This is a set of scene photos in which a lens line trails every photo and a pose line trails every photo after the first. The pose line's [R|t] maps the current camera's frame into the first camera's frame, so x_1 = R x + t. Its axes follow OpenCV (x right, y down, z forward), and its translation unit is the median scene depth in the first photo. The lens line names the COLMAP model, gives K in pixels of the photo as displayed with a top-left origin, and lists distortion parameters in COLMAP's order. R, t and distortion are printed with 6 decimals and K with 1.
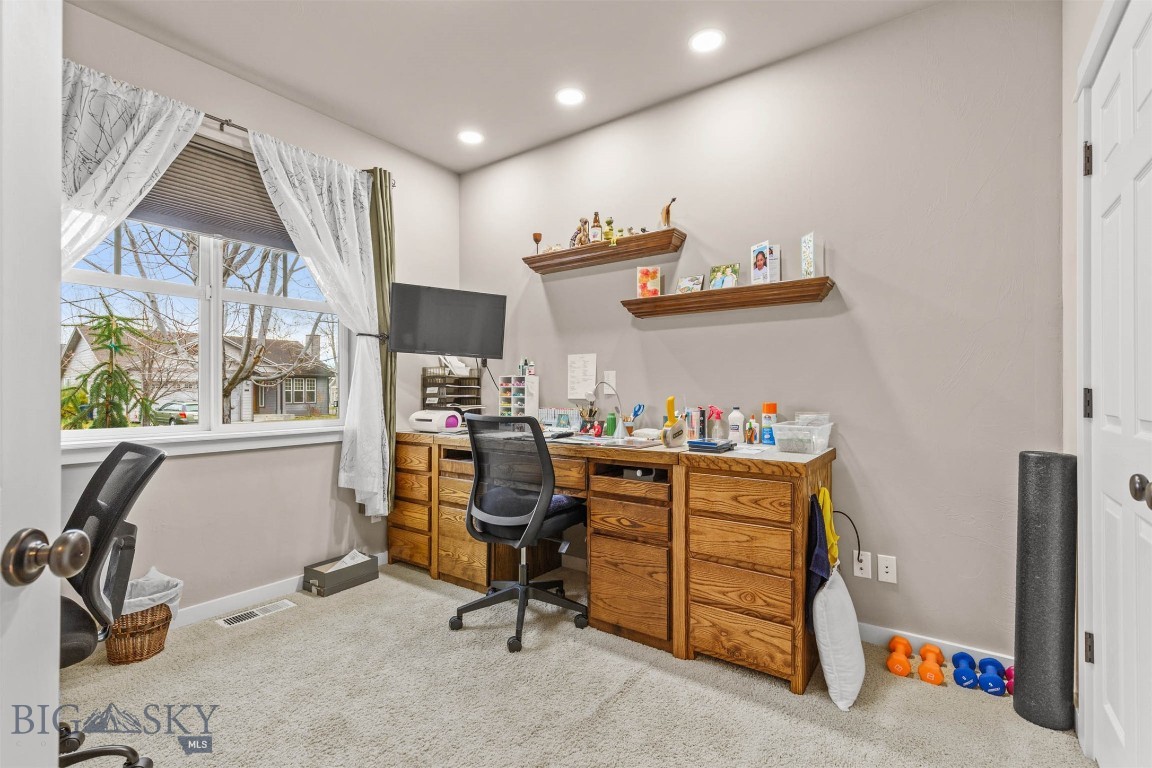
lens RADIAL K [[516.9, 0, 575.4], [0, 516.9, 386.3], [0, 0, 1]] dist [0.009019, -0.002369]
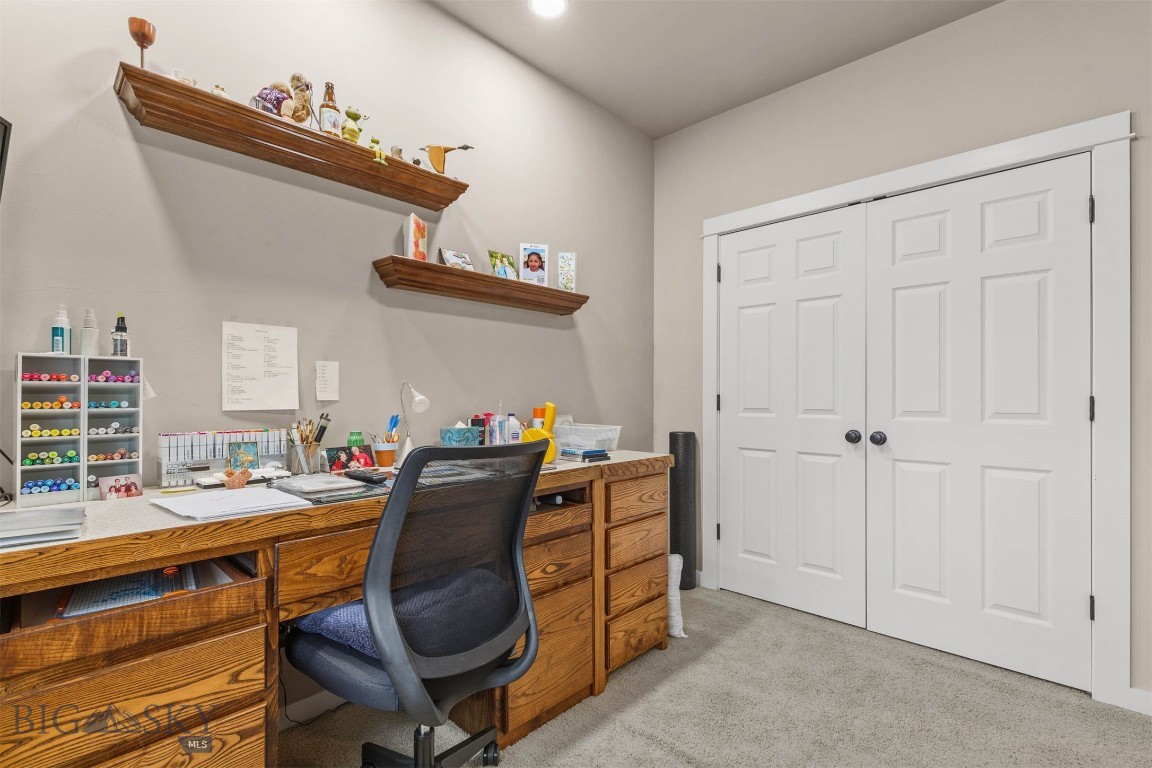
lens RADIAL K [[516.9, 0, 576.3], [0, 516.9, 393.4], [0, 0, 1]] dist [0.009019, -0.002369]
pose [[0.136727, 0.004168, 0.990600, -0.582158], [-0.011539, 0.999930, -0.002614, 0.006171], [-0.990542, -0.011073, 0.136765, 0.770802]]
